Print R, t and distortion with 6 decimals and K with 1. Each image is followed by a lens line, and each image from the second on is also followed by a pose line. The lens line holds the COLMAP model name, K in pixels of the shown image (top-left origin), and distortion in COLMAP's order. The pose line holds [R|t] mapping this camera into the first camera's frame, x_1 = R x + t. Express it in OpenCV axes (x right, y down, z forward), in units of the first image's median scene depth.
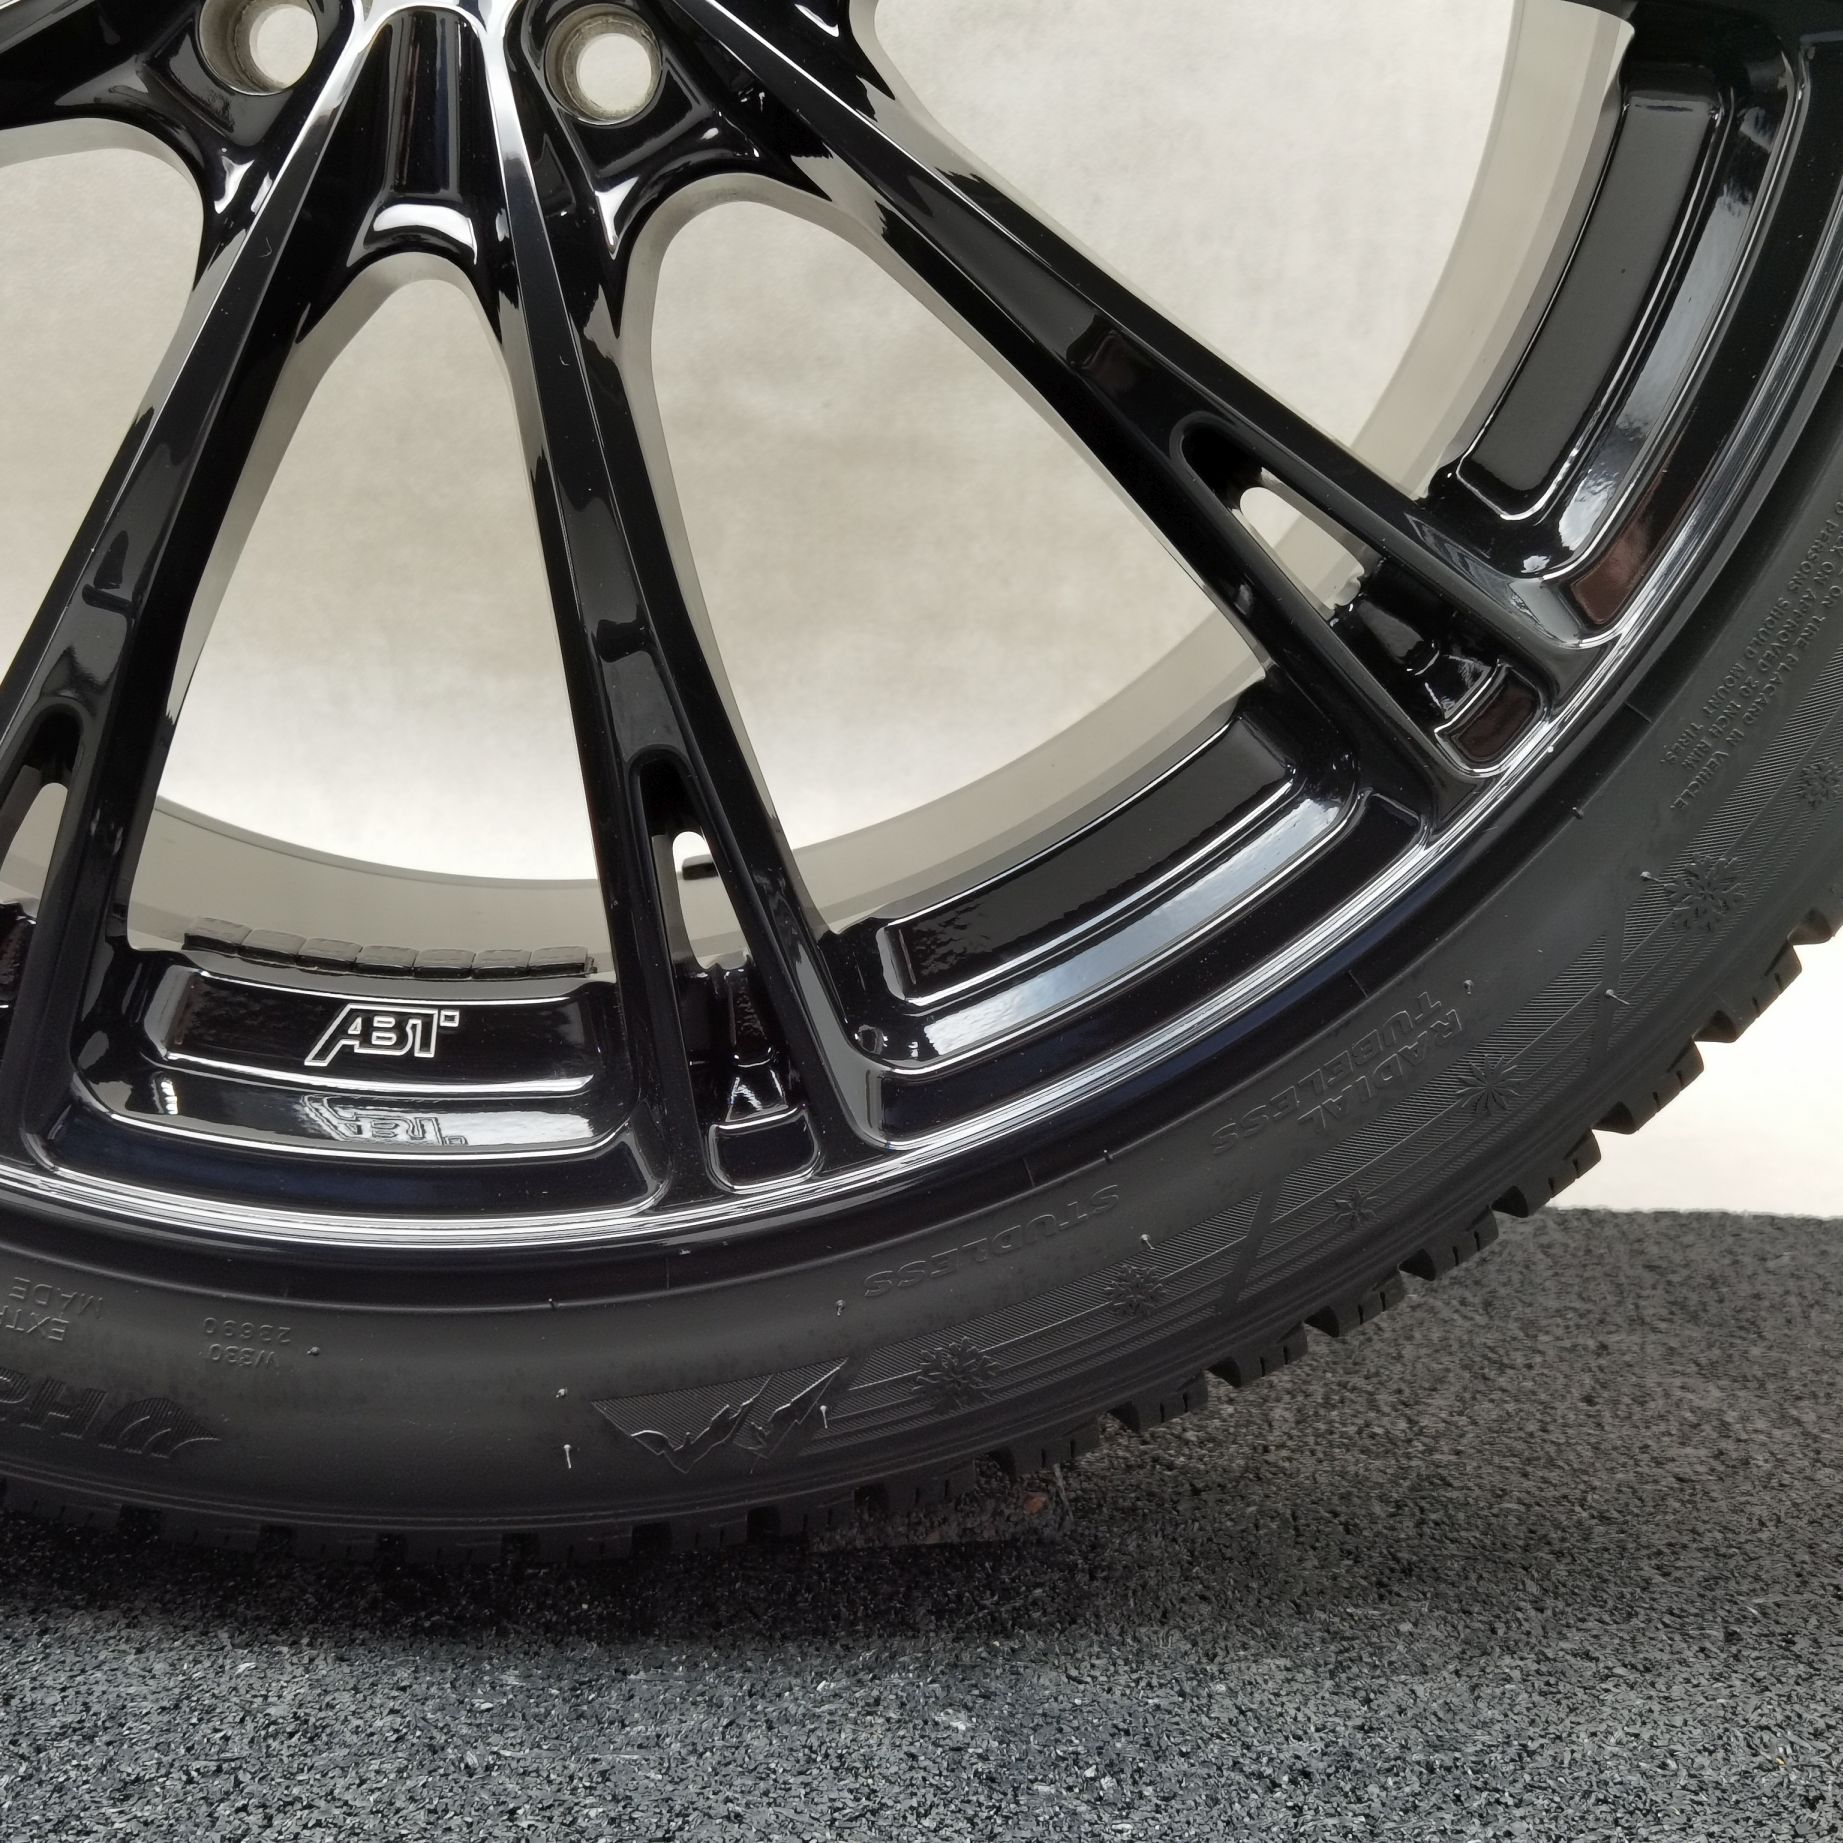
lens RADIAL K [[2927.4, 0, 921.5], [0, 2927.4, 921.5], [0, 0, 1]] dist [0.014058, -0.160747]
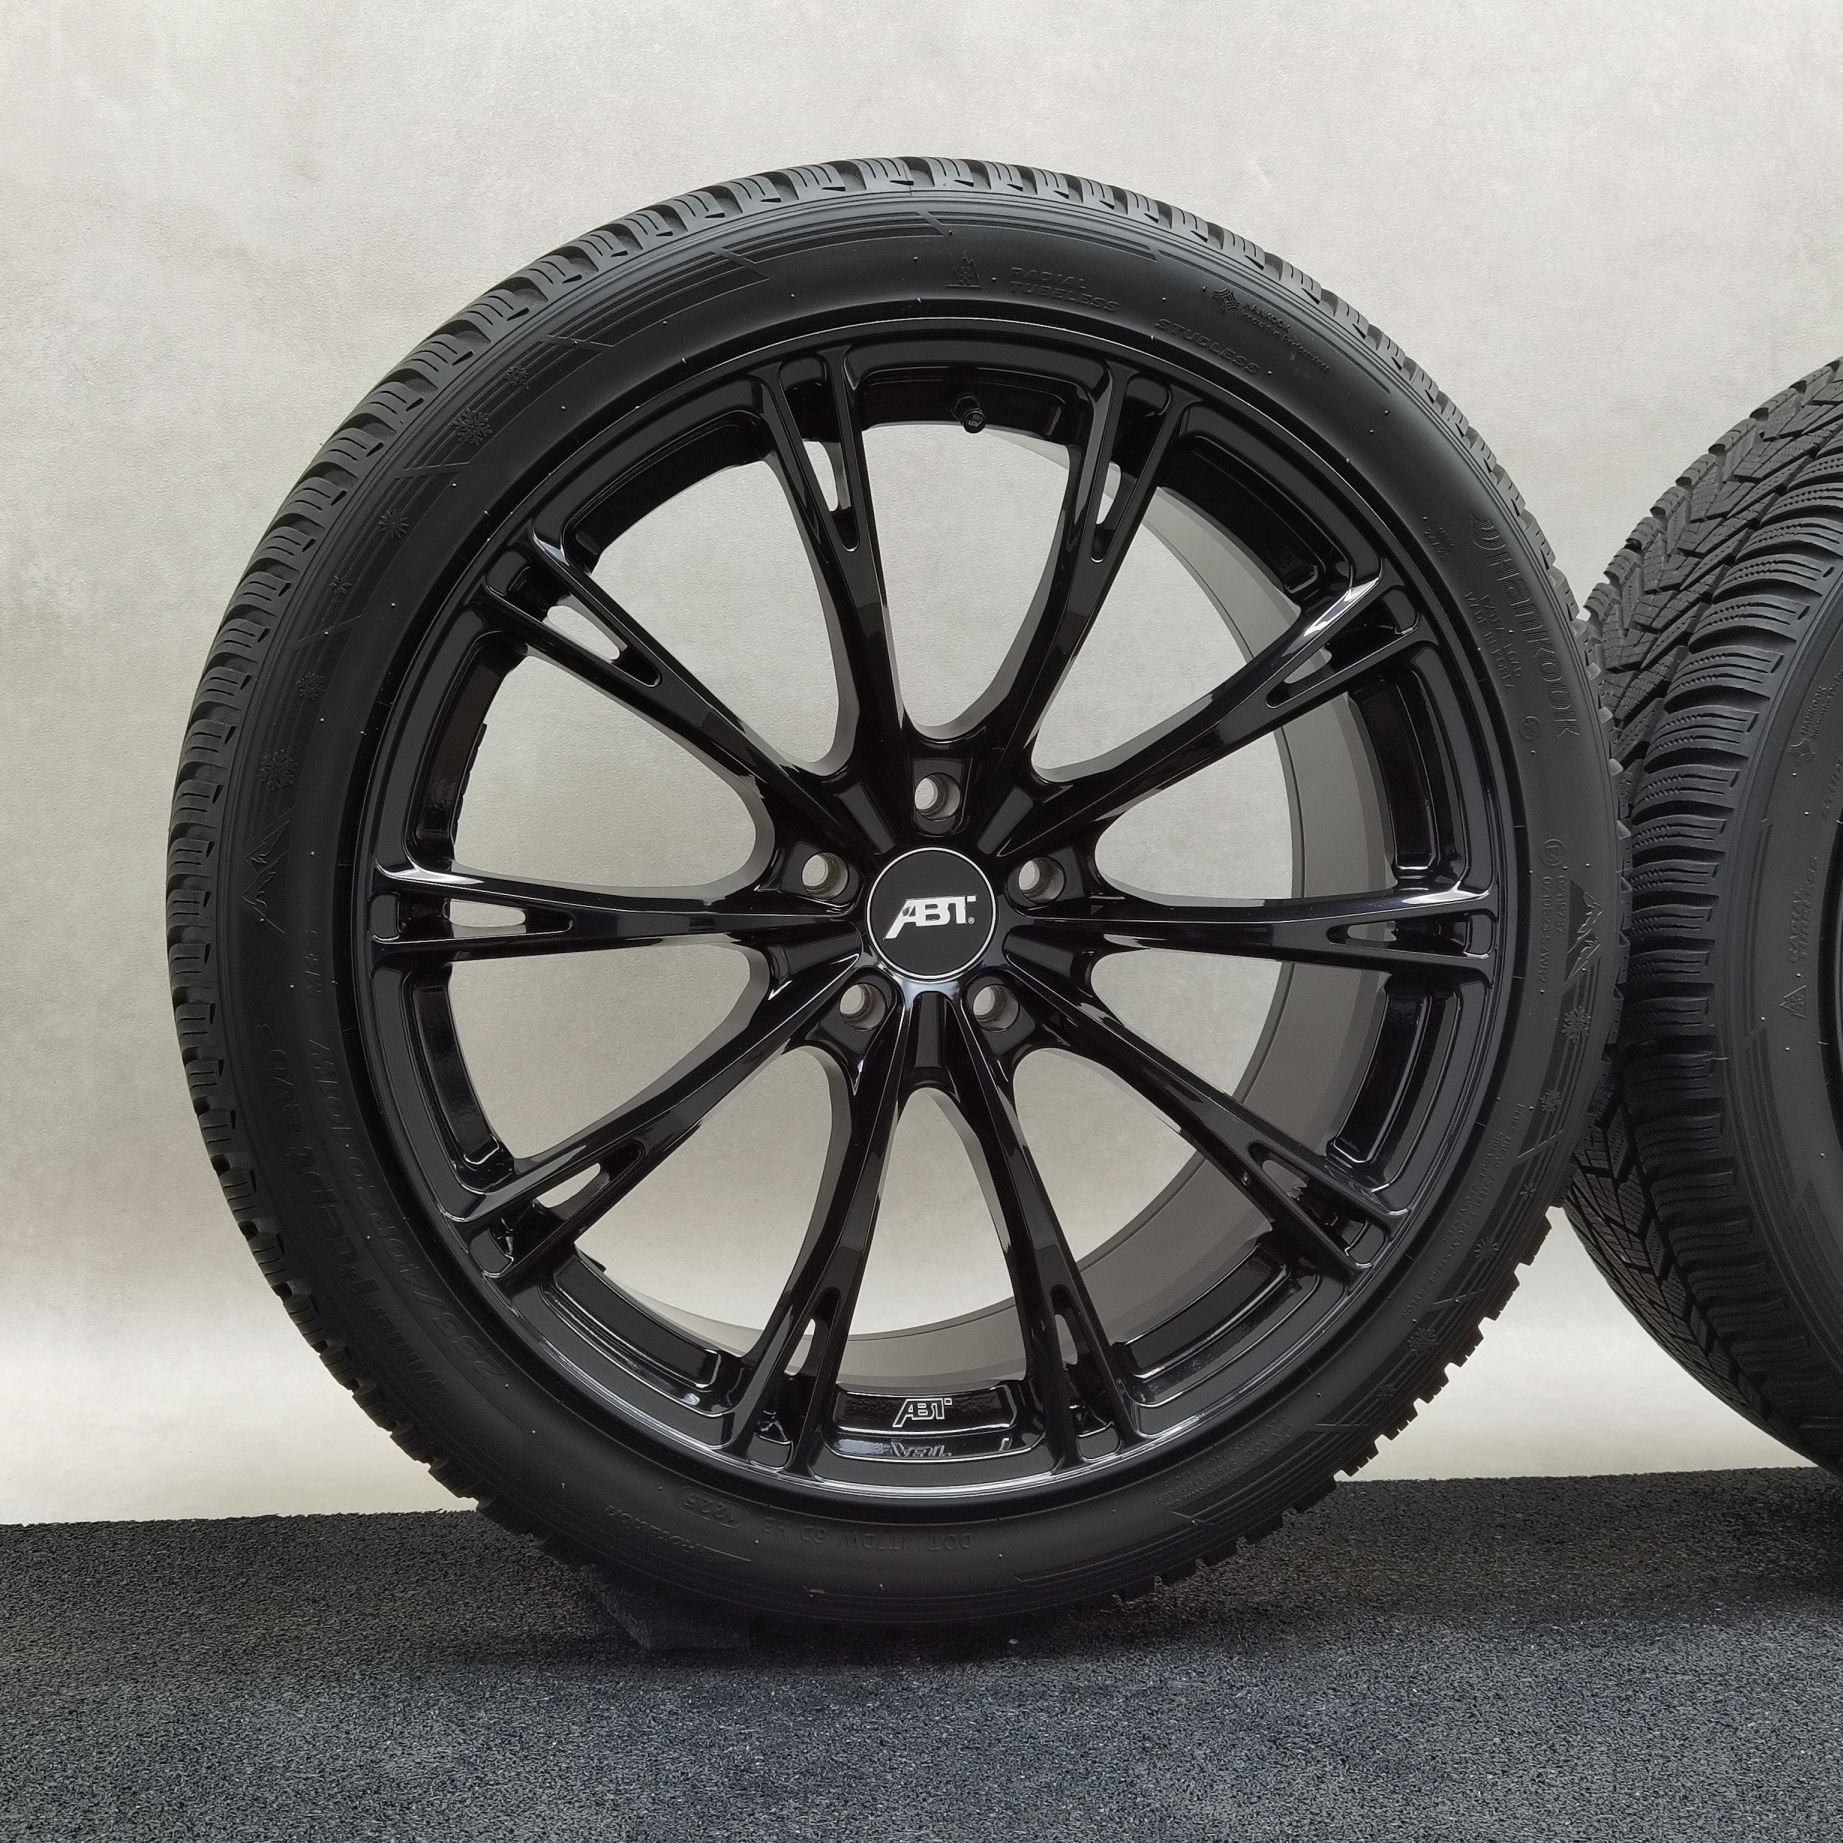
lens RADIAL K [[2927.4, 0, 921.5], [0, 2927.4, 921.5], [0, 0, 1]] dist [0.014058, -0.160747]
pose [[0.981324, -0.062381, 0.181967, -0.598970], [0.085150, 0.989100, -0.120126, -0.069656], [-0.172490, 0.133377, 0.975939, -1.383909]]
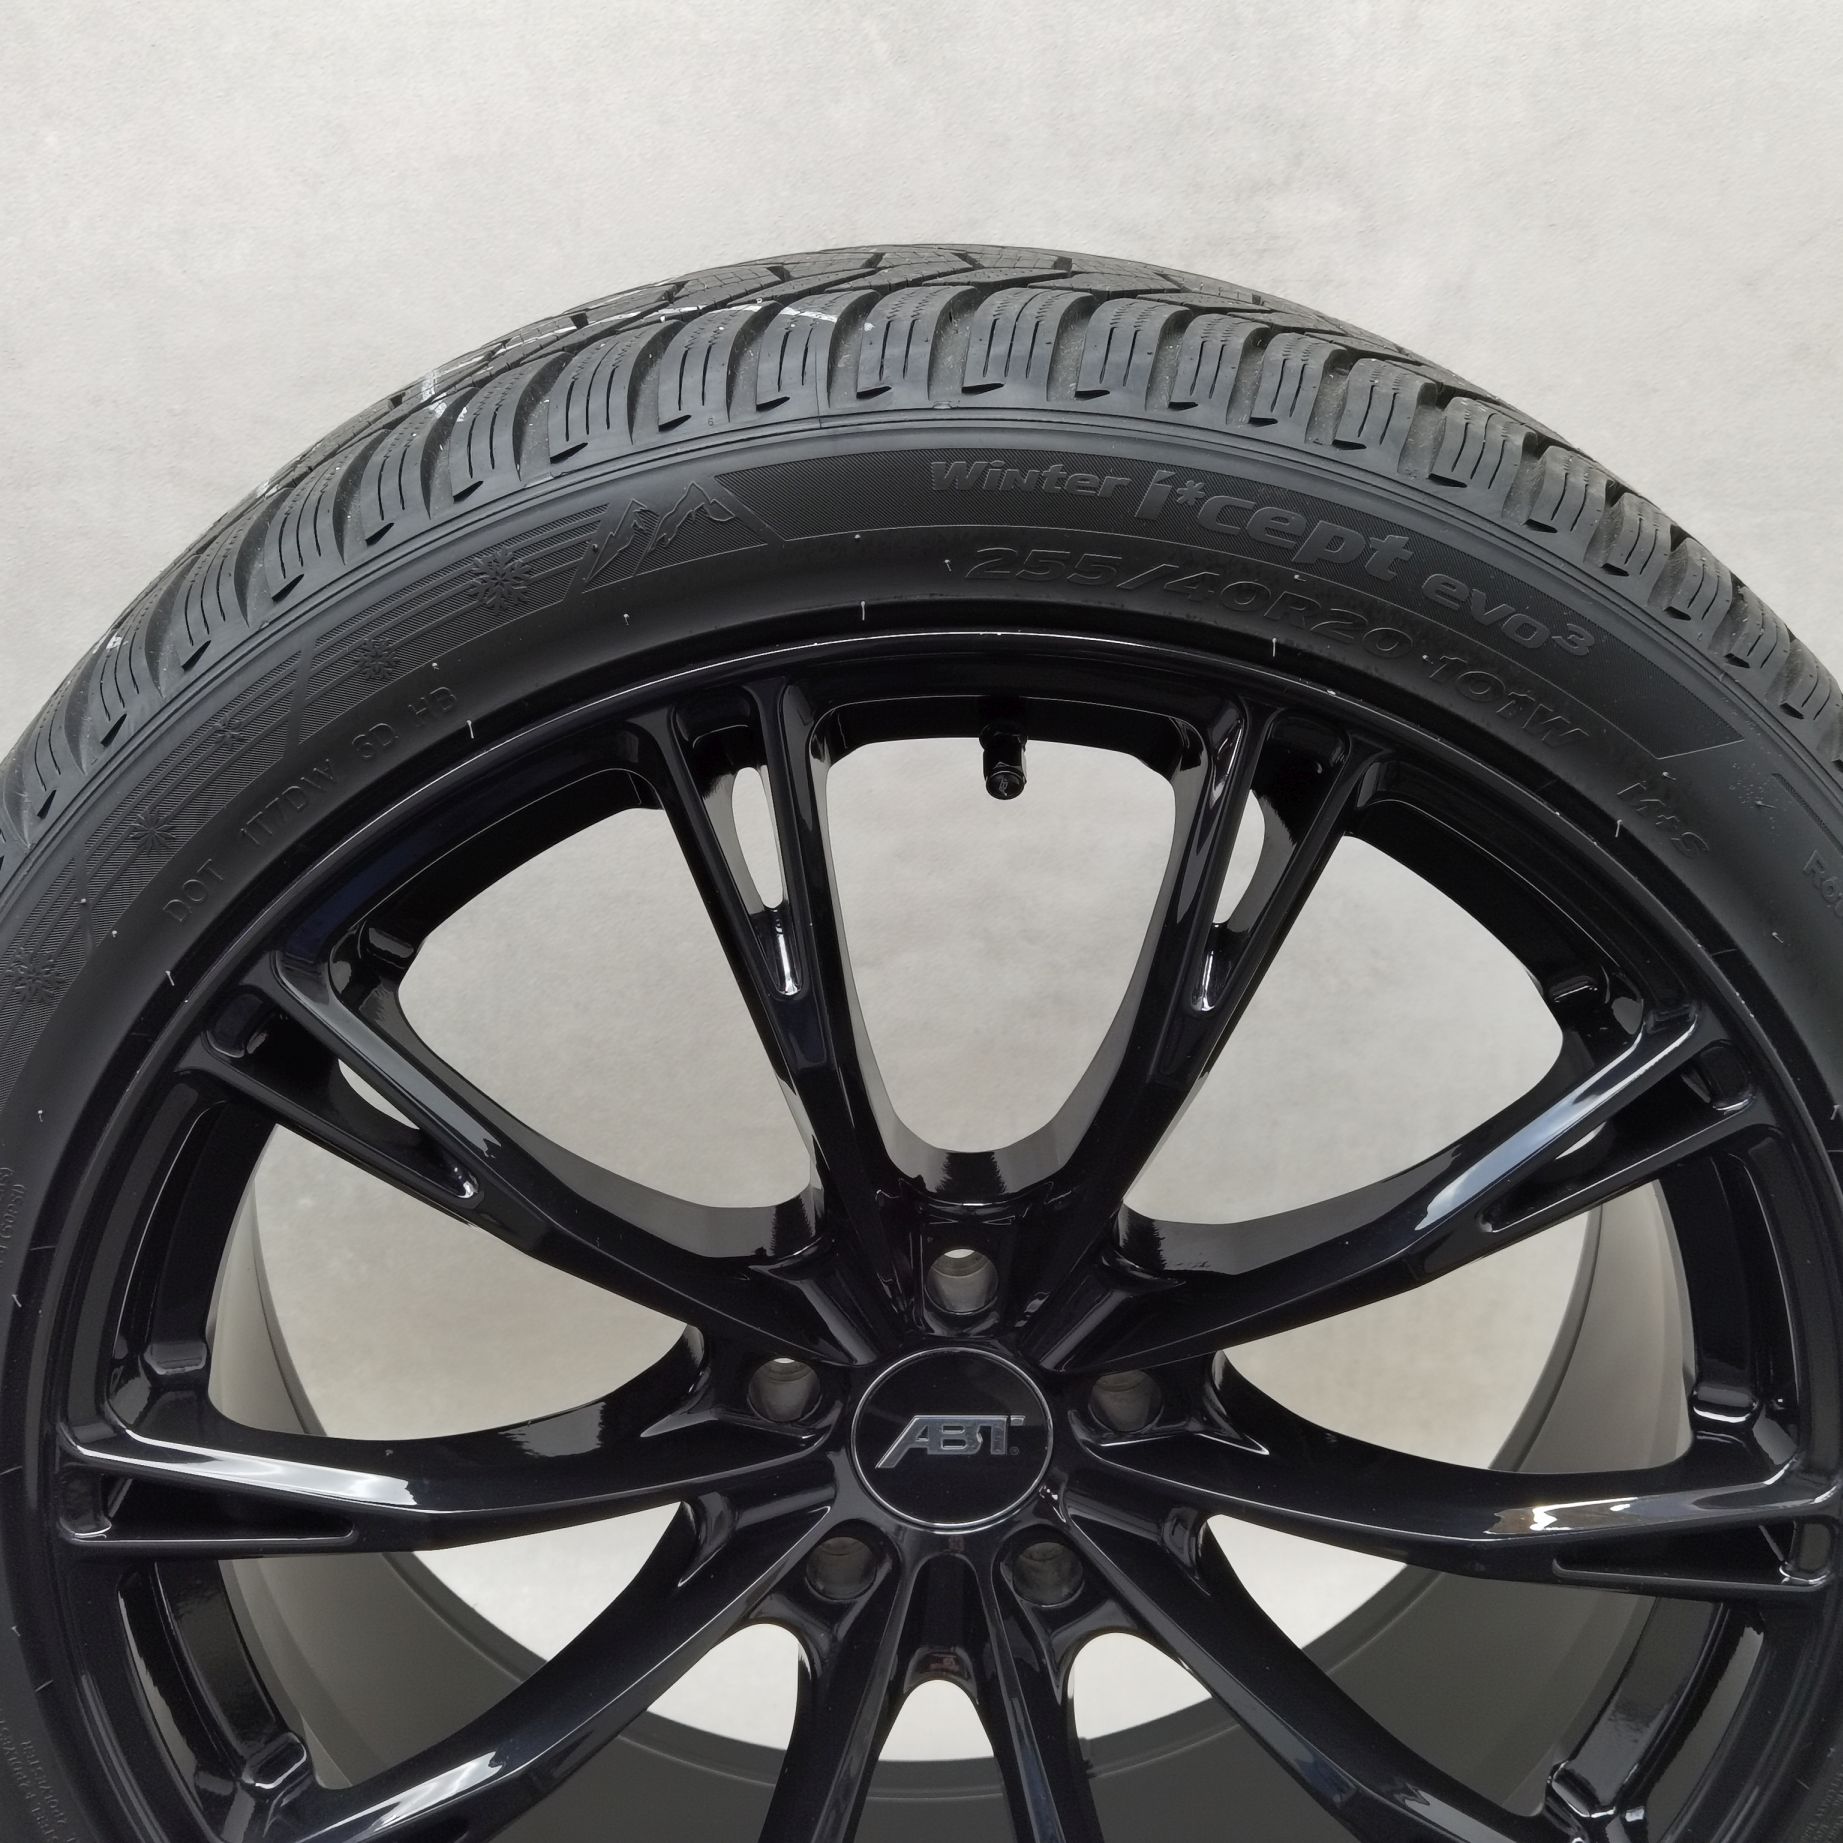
lens RADIAL K [[2927.4, 0, 921.5], [0, 2927.4, 921.5], [0, 0, 1]] dist [0.014058, -0.160747]
pose [[0.999578, -0.027427, -0.009546, -0.148273], [0.028305, 0.993630, 0.109082, -0.809922], [0.006493, -0.109307, 0.993987, -0.587094]]
